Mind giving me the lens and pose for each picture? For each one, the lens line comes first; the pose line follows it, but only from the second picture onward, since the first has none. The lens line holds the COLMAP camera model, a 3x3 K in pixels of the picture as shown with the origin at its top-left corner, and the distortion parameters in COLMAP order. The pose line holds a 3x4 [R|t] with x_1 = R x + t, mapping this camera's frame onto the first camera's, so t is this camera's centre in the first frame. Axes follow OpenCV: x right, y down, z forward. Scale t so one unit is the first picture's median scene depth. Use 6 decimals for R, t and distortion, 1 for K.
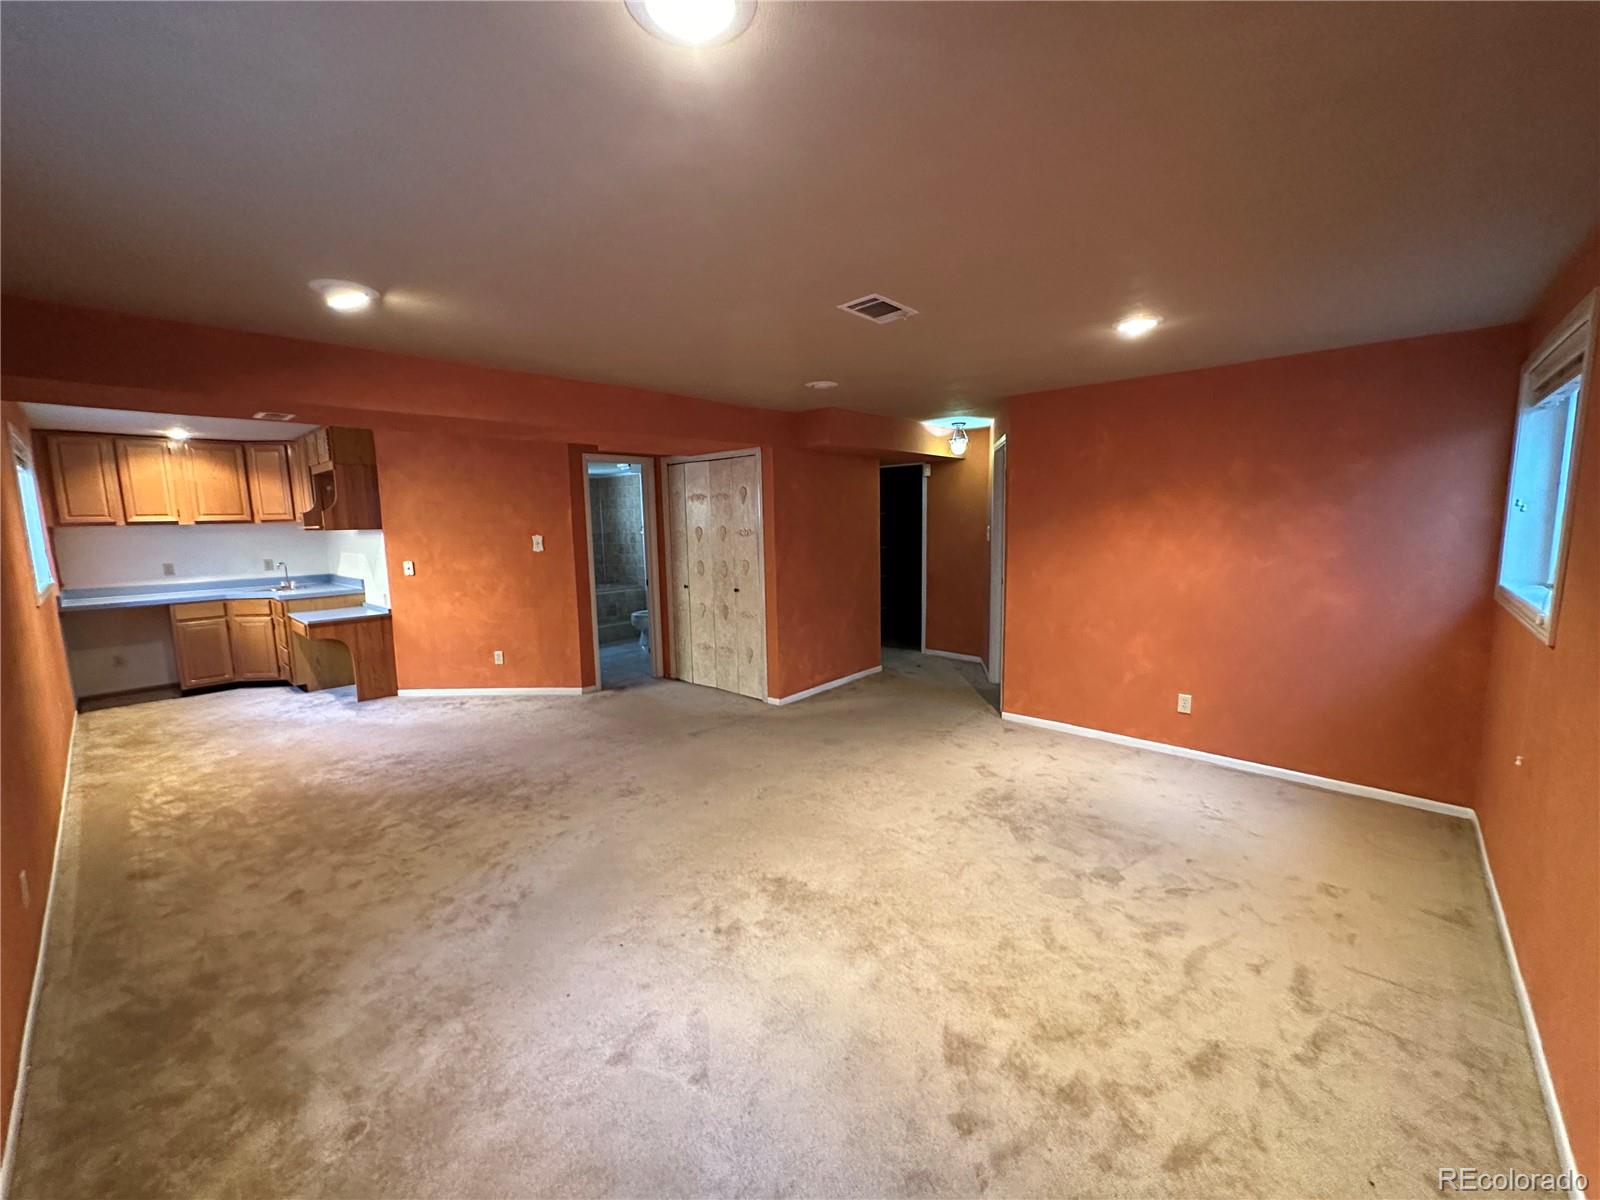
lens RADIAL K [[636.0, 0, 800.3], [0, 636.0, 599.9], [0, 0, 1]] dist [0.003164, 0.000142]
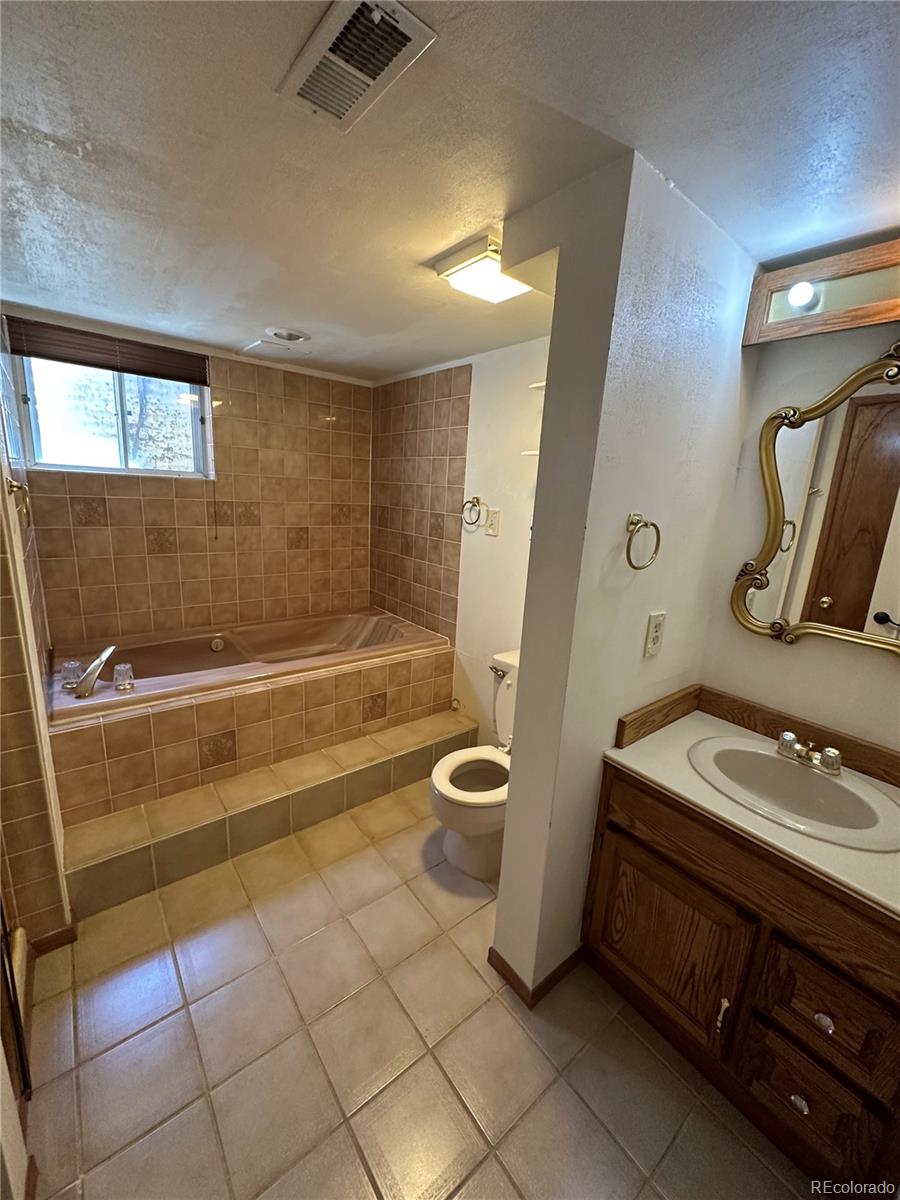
lens RADIAL K [[477.0, 0, 449.9], [0, 477.0, 597.4], [0, 0, 1]] dist [0.003164, 0.000142]
pose [[0.986031, 0.106158, -0.128349, -0.205292], [-0.093245, 0.990327, 0.102752, -0.082315], [0.138015, -0.089349, 0.986392, 0.670254]]
